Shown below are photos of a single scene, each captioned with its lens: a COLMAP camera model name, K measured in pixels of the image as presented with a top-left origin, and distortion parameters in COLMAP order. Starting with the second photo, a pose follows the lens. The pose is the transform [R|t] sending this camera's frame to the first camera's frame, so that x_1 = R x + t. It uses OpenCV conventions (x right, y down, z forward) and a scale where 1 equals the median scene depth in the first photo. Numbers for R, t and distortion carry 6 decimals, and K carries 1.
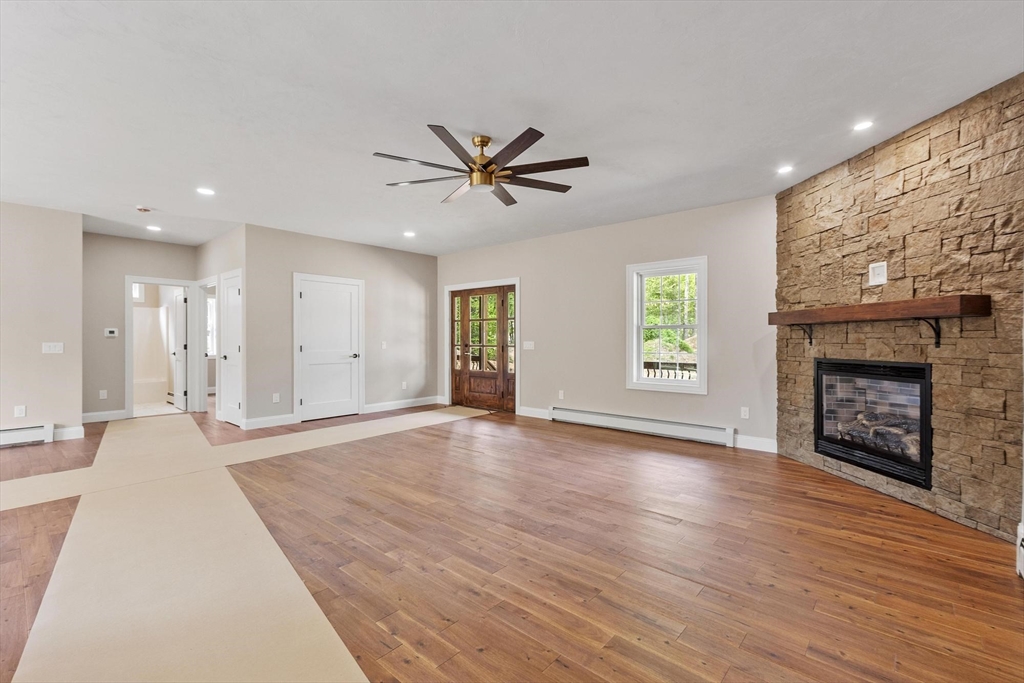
lens RADIAL K [[447.0, 0, 509.9], [0, 447.0, 339.1], [0, 0, 1]] dist [-0.000100, -0.000137]
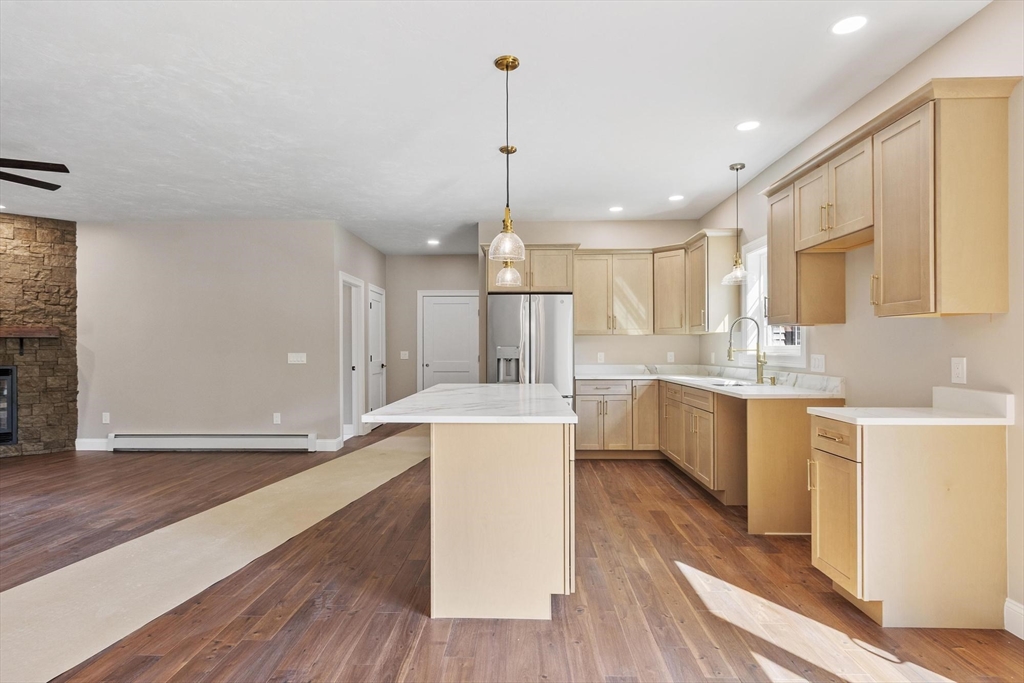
lens RADIAL K [[530.6, 0, 508.1], [0, 530.6, 348.6], [0, 0, 1]] dist [0.003783, 0.000291]
pose [[-0.638059, 0.003556, 0.769979, -1.498942], [0.005638, 0.999984, 0.000054, 0.002505], [-0.769967, 0.004375, -0.638069, 0.760329]]
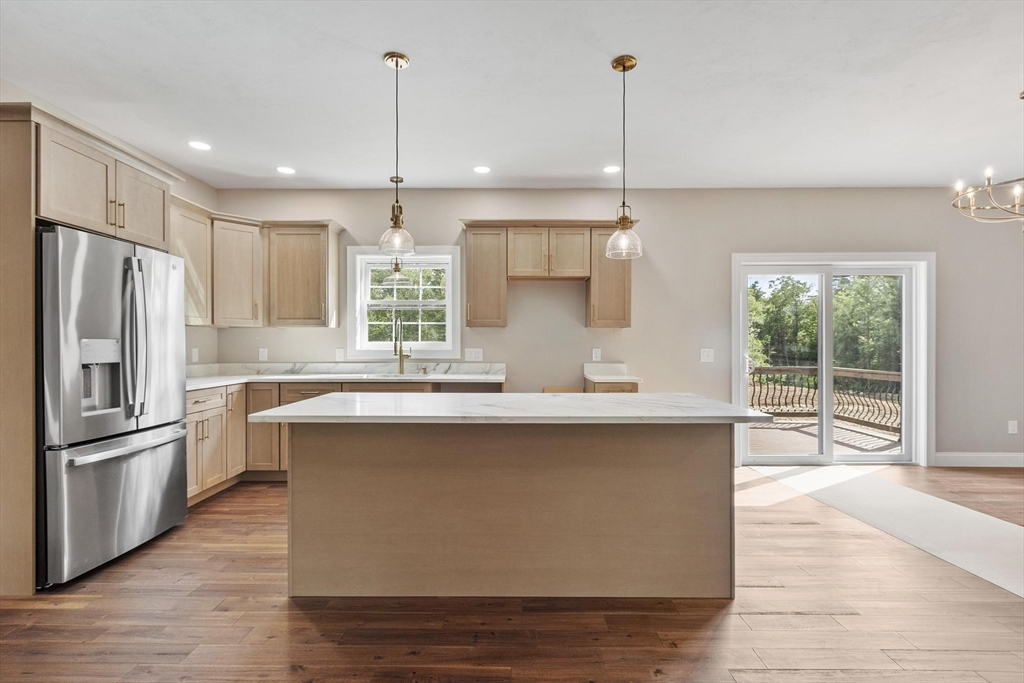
lens RADIAL K [[489.9, 0, 510.8], [0, 489.9, 344.9], [0, 0, 1]] dist [0.001058, -0.000301]
pose [[-0.753991, 0.003434, -0.656875, -0.245473], [-0.000381, 0.999984, 0.005665, 0.000110], [0.656884, 0.004522, -0.753978, 0.704107]]
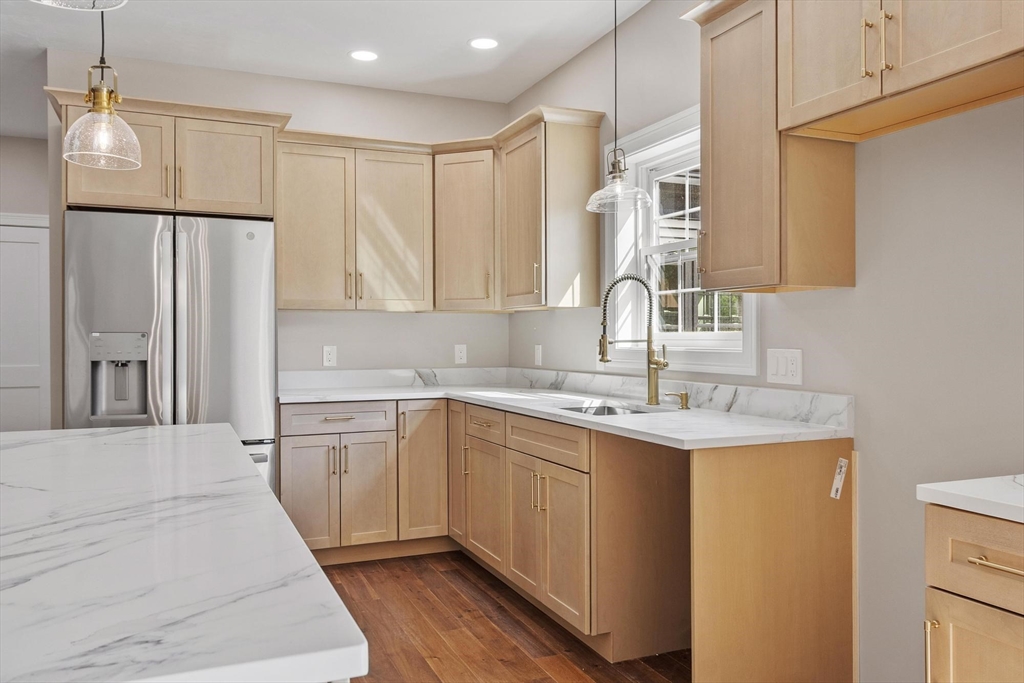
lens RADIAL K [[787.1, 0, 512.0], [0, 787.1, 341.5], [0, 0, 1]] dist [-0.001263, -0.001307]
pose [[-0.902360, 0.002035, 0.430979, -1.168157], [0.005189, 0.999968, 0.006142, 0.003797], [-0.430952, 0.007779, -0.902341, 0.442438]]
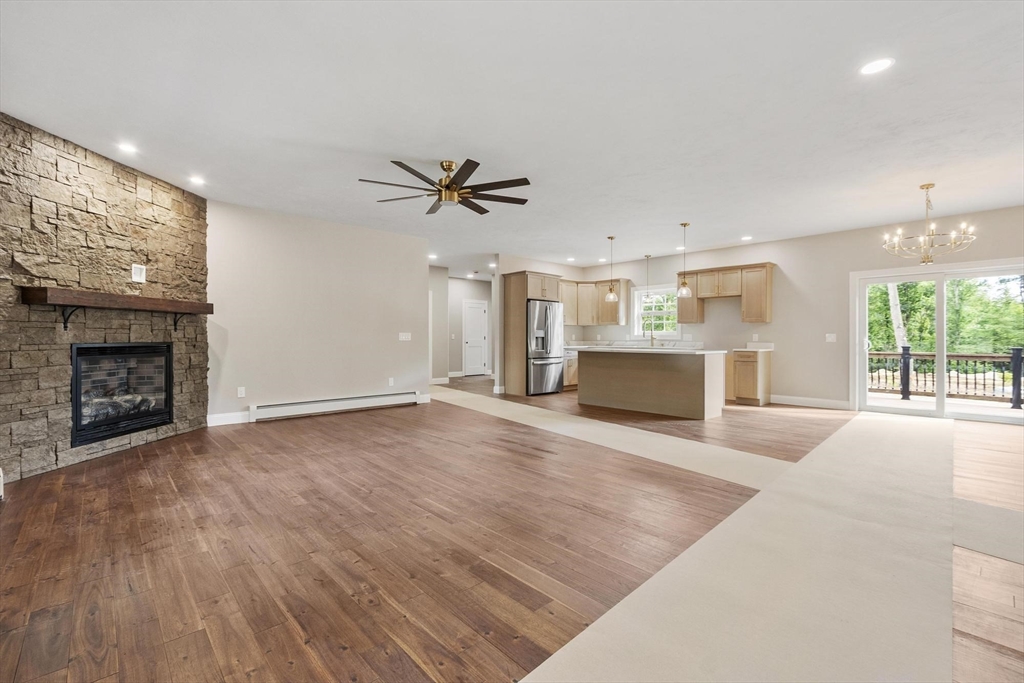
lens RADIAL K [[453.6, 0, 508.3], [0, 453.6, 336.4], [0, 0, 1]] dist [0.002949, 0.000341]
pose [[-0.994589, -0.000922, 0.103882, -0.350064], [-0.000961, 0.999999, -0.000323, 0.031047], [-0.103881, -0.000421, -0.994590, 2.183006]]
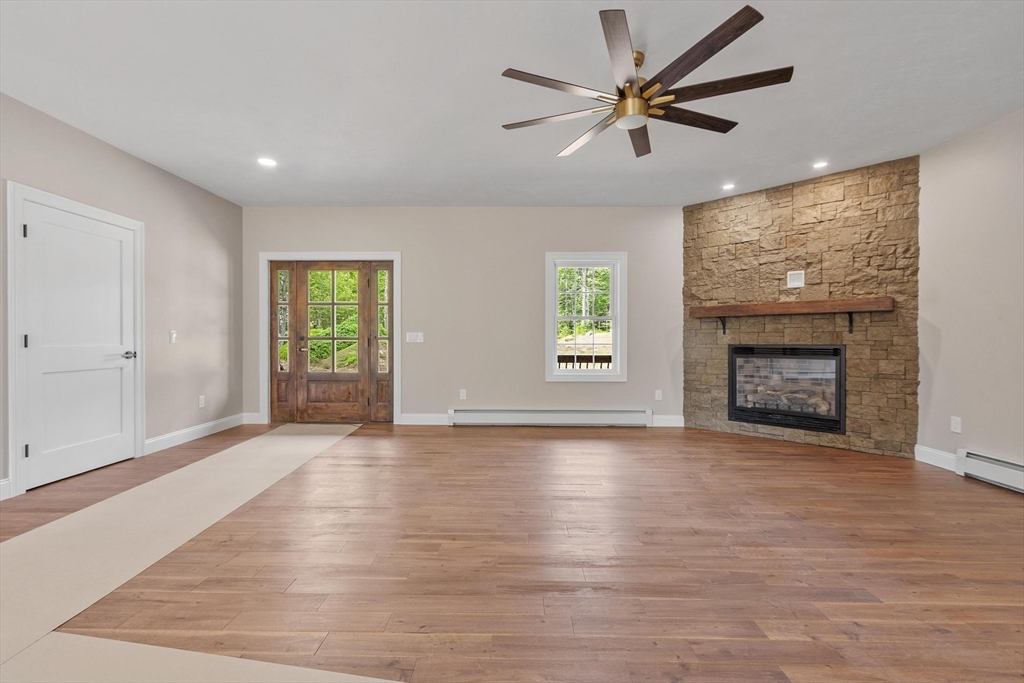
lens RADIAL K [[447.1, 0, 506.2], [0, 447.1, 341.0], [0, 0, 1]] dist [-0.000838, -0.000170]
pose [[0.765945, -0.000461, 0.642906, -0.700108], [-0.001815, 0.999994, 0.002879, 0.035798], [-0.642904, -0.003371, 0.765939, 0.537092]]
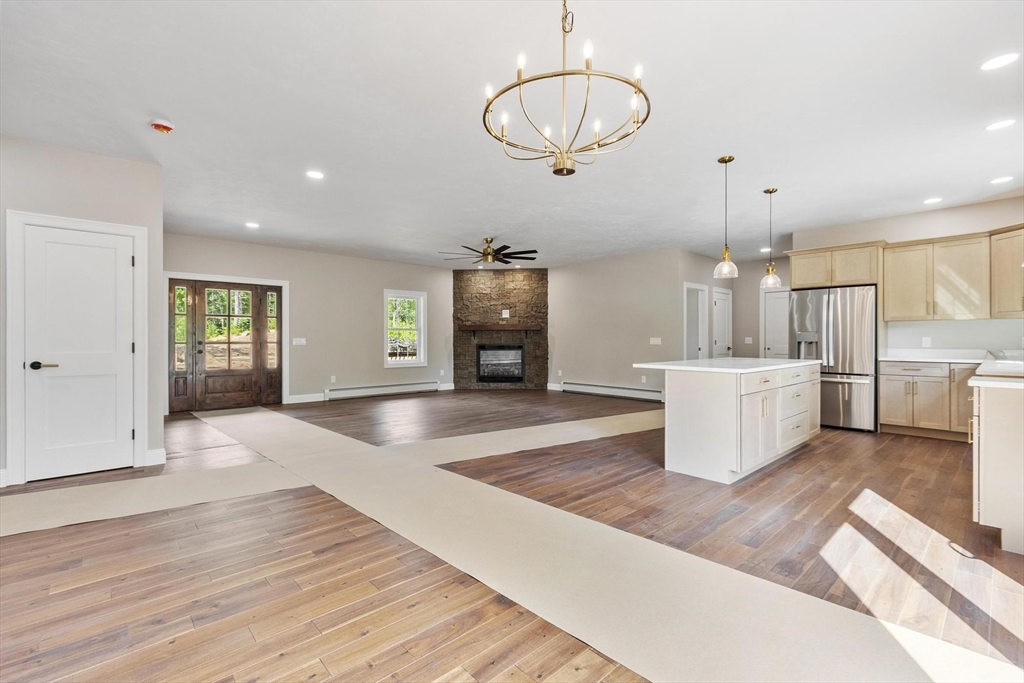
lens RADIAL K [[447.1, 0, 506.2], [0, 447.1, 341.0], [0, 0, 1]] dist [-0.000838, -0.000170]
pose [[0.116009, -0.002791, 0.993244, -2.062380], [0.002987, 0.999993, 0.002461, 0.022716], [-0.993244, 0.002681, 0.116016, 0.666943]]
